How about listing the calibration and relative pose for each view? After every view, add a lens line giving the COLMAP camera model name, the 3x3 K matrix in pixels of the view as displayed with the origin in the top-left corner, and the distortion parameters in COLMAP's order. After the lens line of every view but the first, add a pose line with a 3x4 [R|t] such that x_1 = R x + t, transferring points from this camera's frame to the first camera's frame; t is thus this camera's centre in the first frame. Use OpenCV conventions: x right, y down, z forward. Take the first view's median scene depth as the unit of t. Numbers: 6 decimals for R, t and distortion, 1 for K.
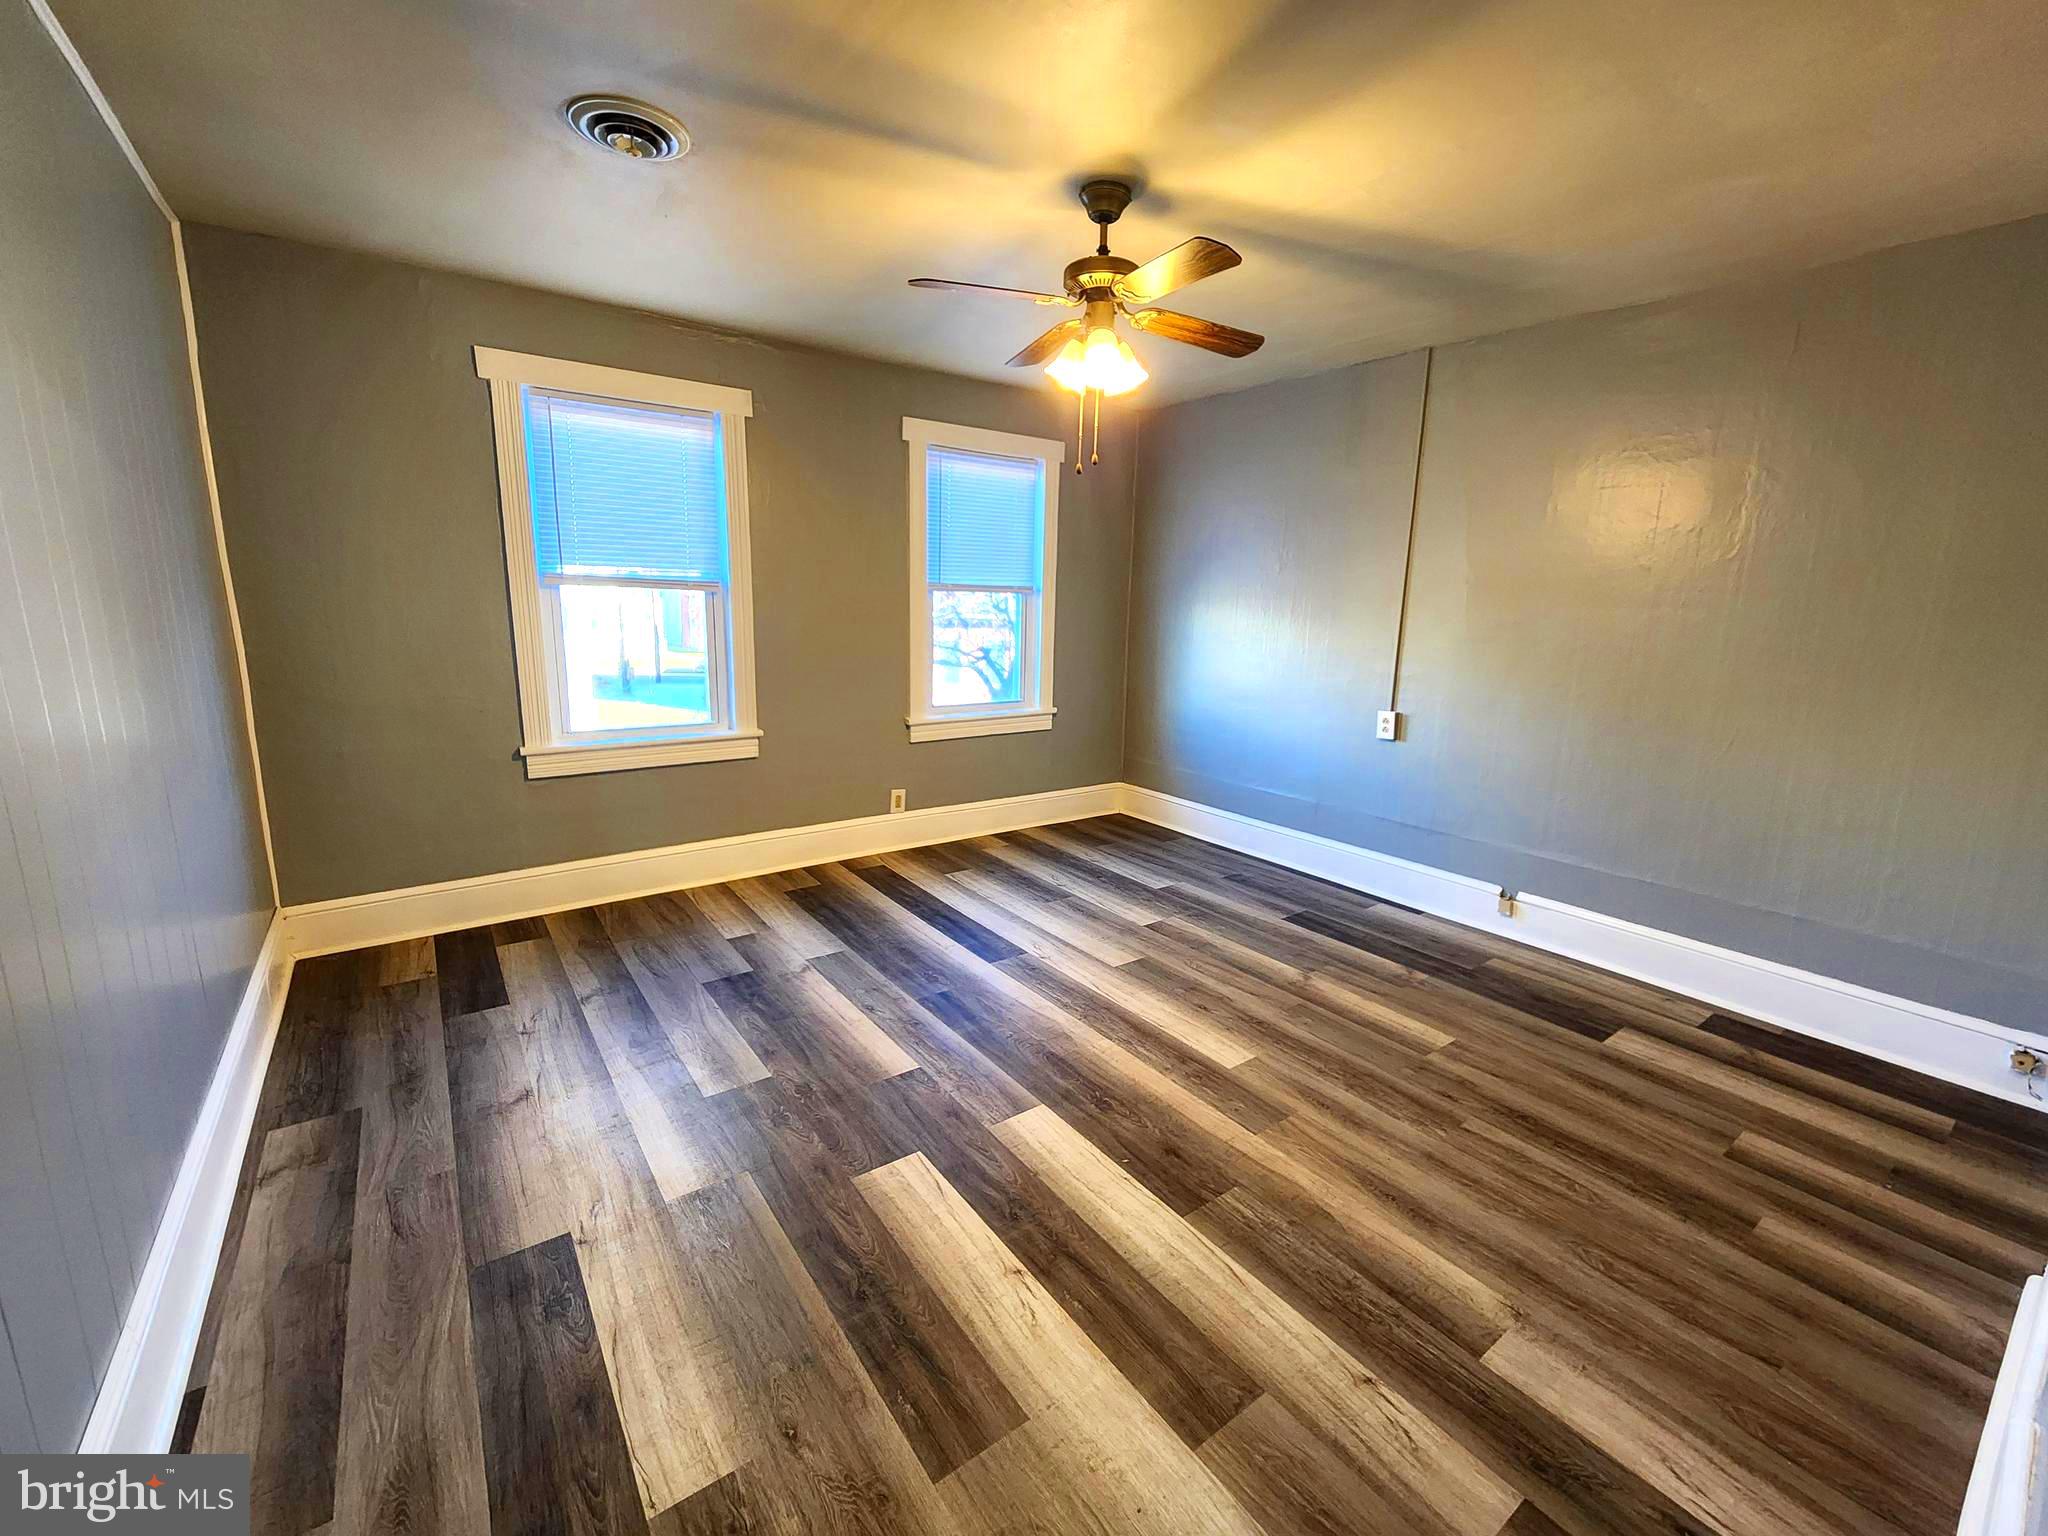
lens RADIAL K [[846.2, 0, 1031.1], [0, 846.2, 766.3], [0, 0, 1]] dist [-0.001272, 0.001282]
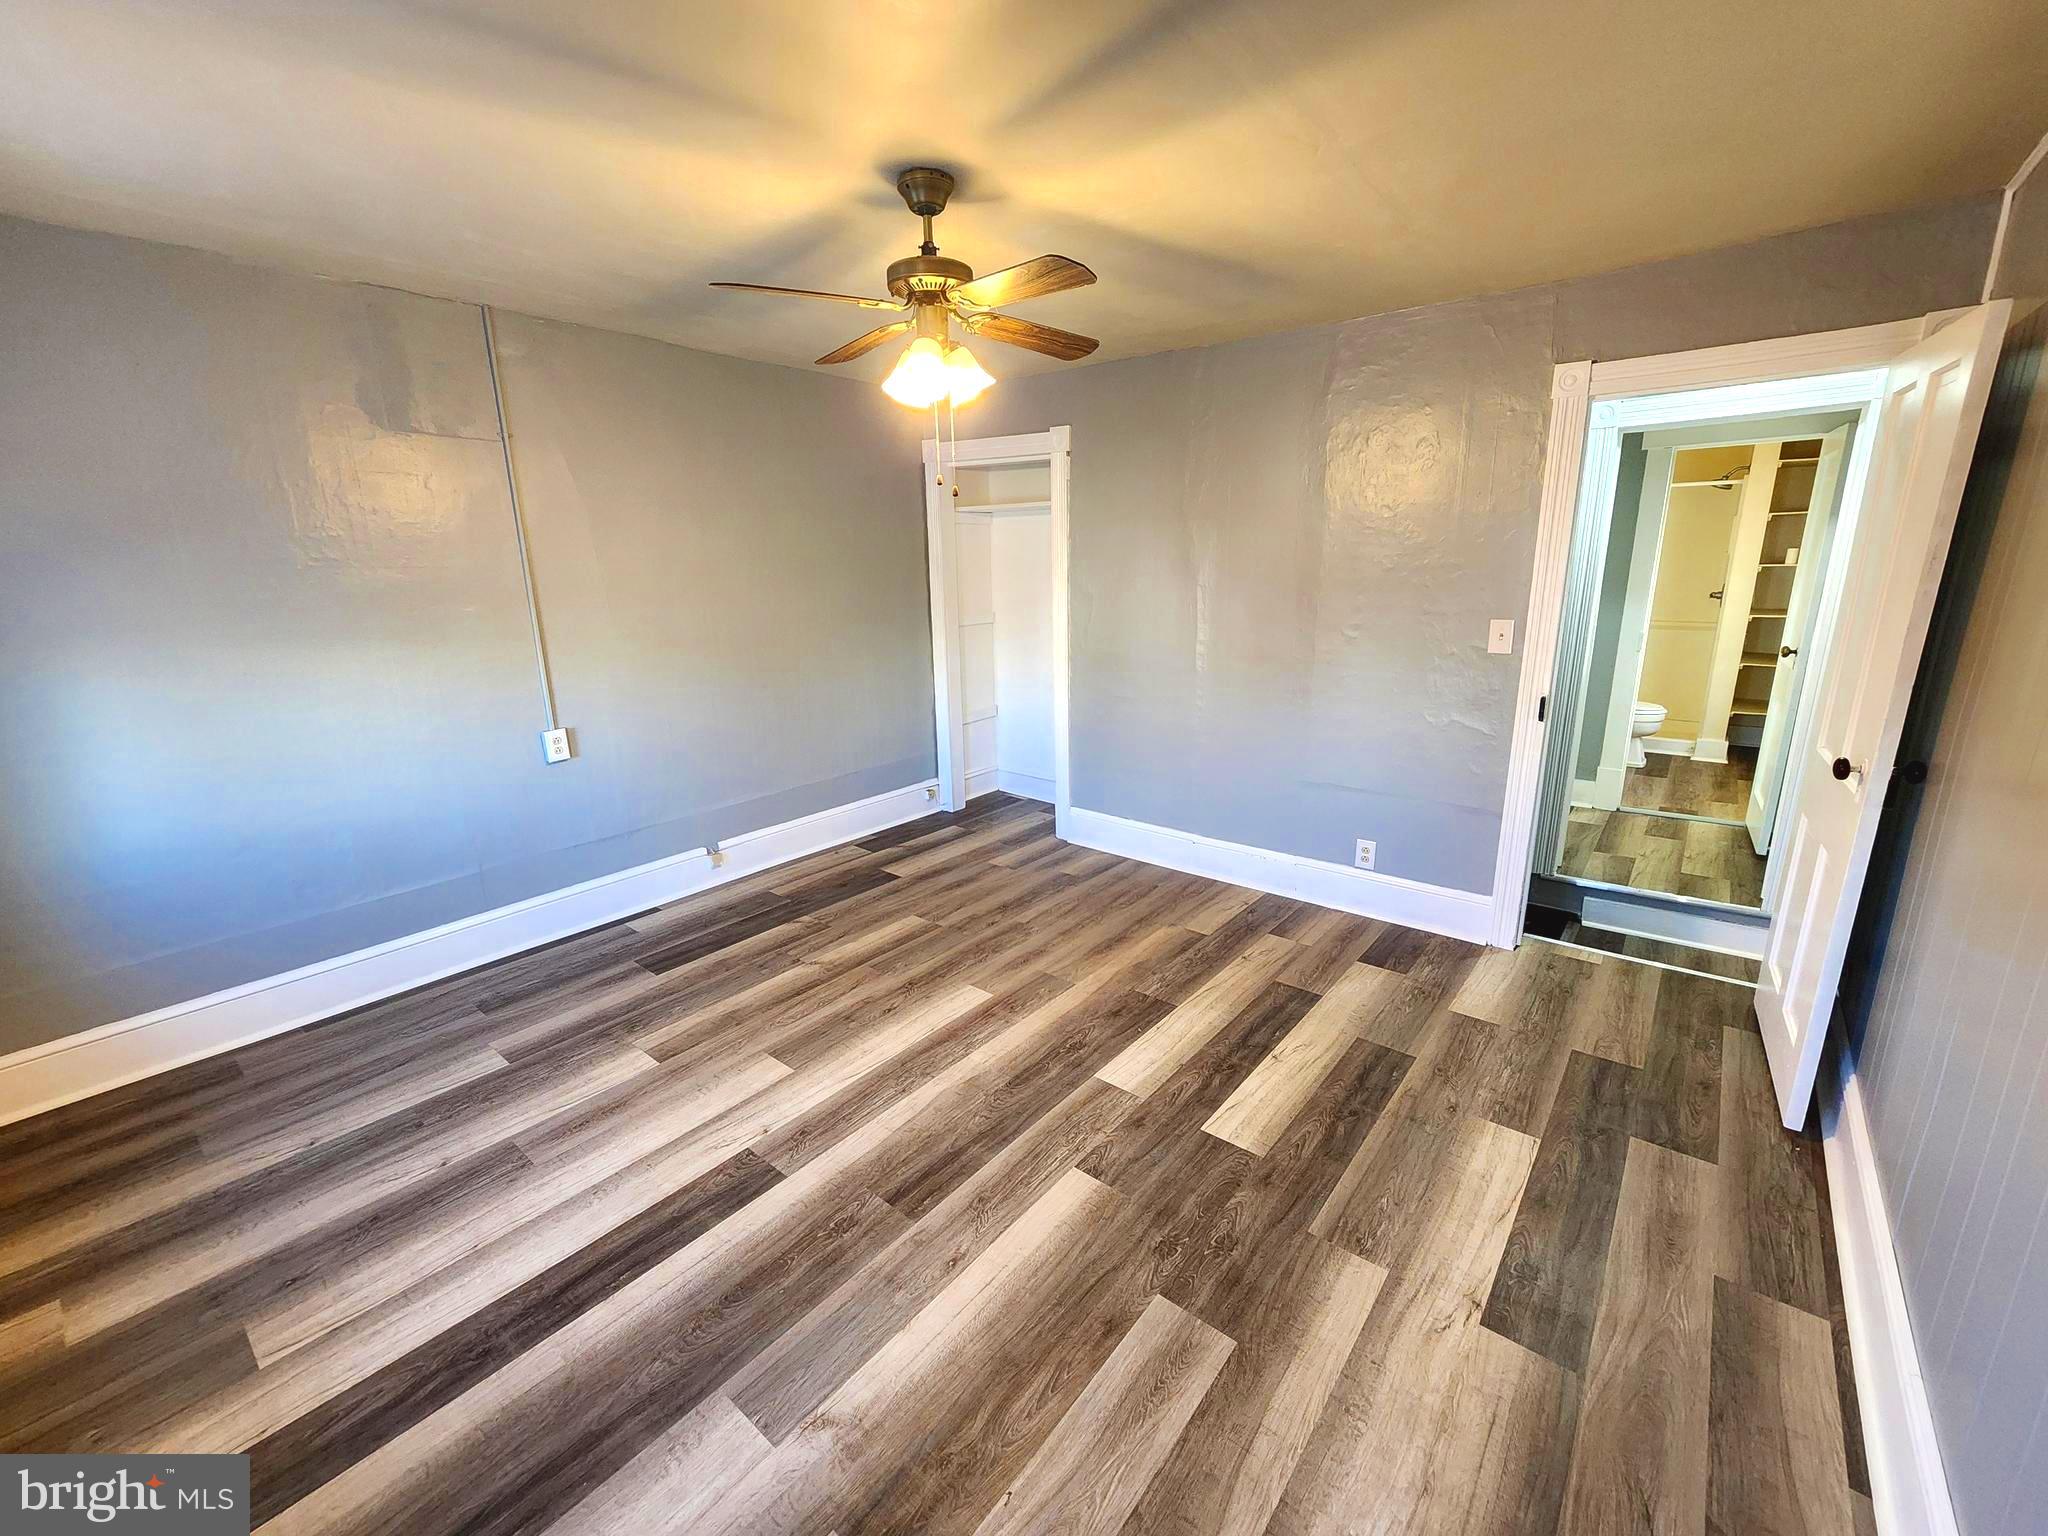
lens RADIAL K [[846.2, 0, 1035.9], [0, 846.2, 769.9], [0, 0, 1]] dist [-0.001272, 0.001282]
pose [[-0.257688, -0.264656, 0.929276, -0.802457], [0.197256, 0.927092, 0.318733, -0.310941], [-0.945879, 0.265439, -0.186696, 1.046107]]
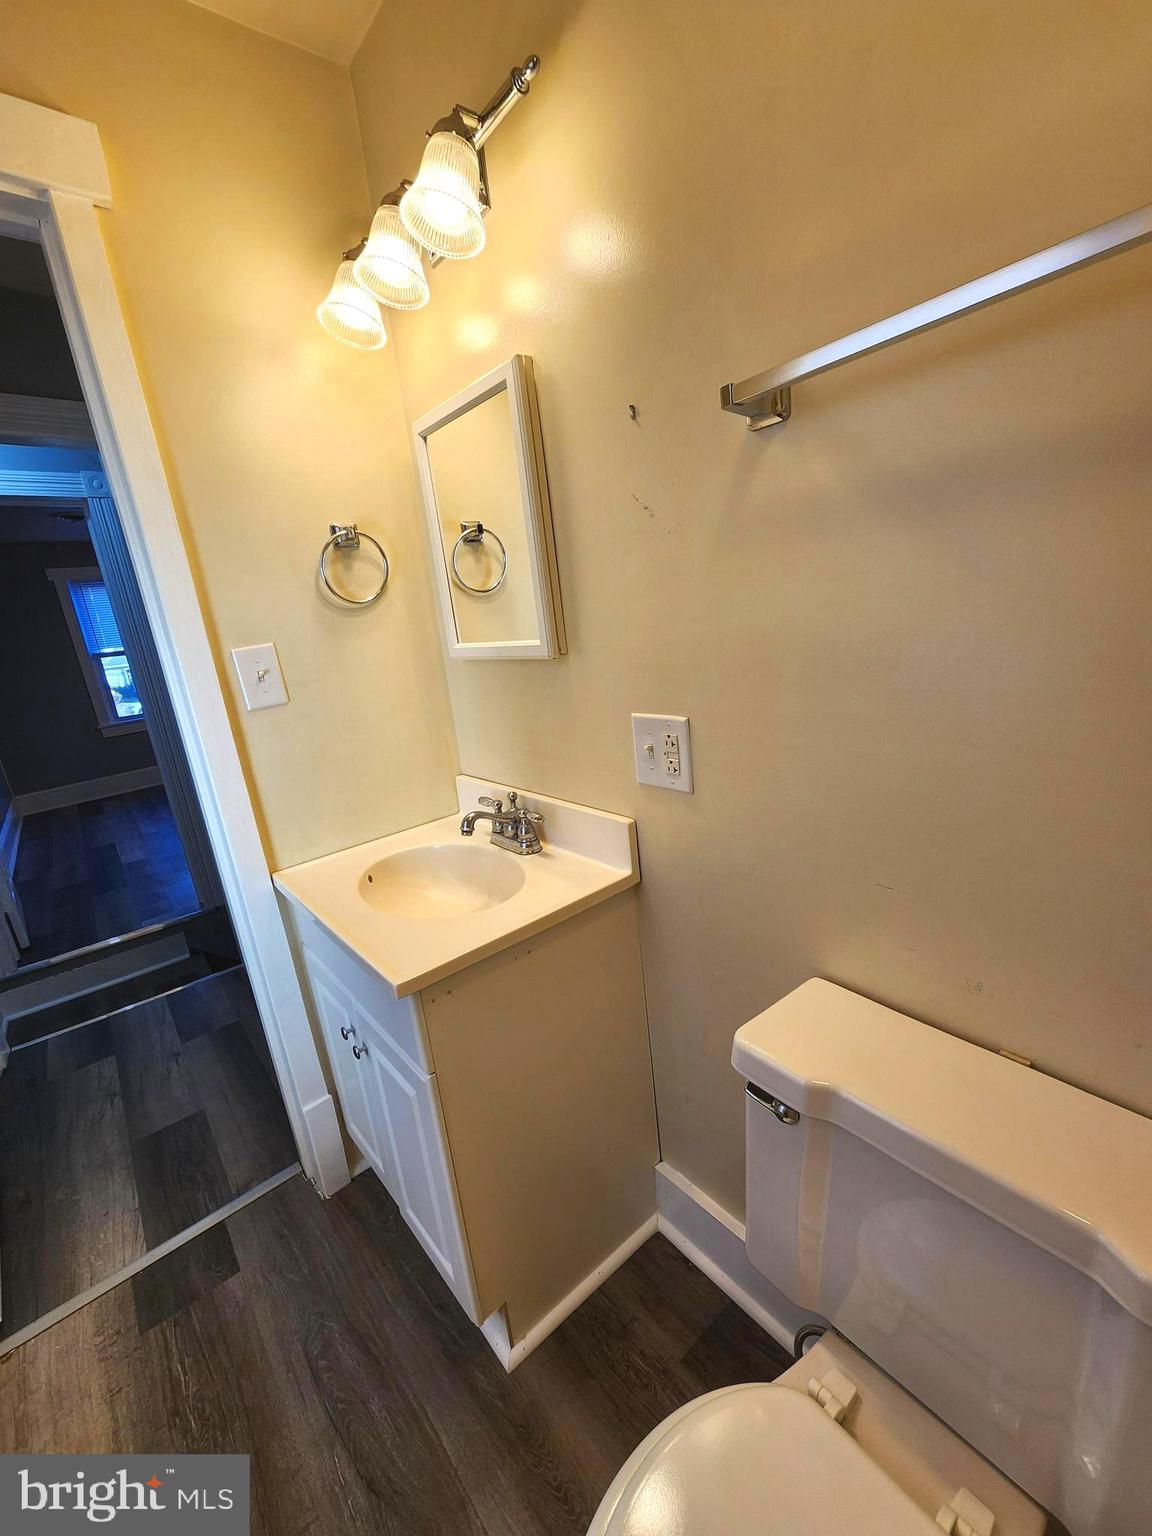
lens RADIAL K [[634.6, 0, 570.1], [0, 634.6, 774.6], [0, 0, 1]] dist [-0.001272, 0.001282]
pose [[0.988657, -0.149344, 0.015928, 0.121853], [0.148064, 0.986945, 0.063380, 0.035294], [-0.025185, -0.060302, 0.997862, -0.152916]]
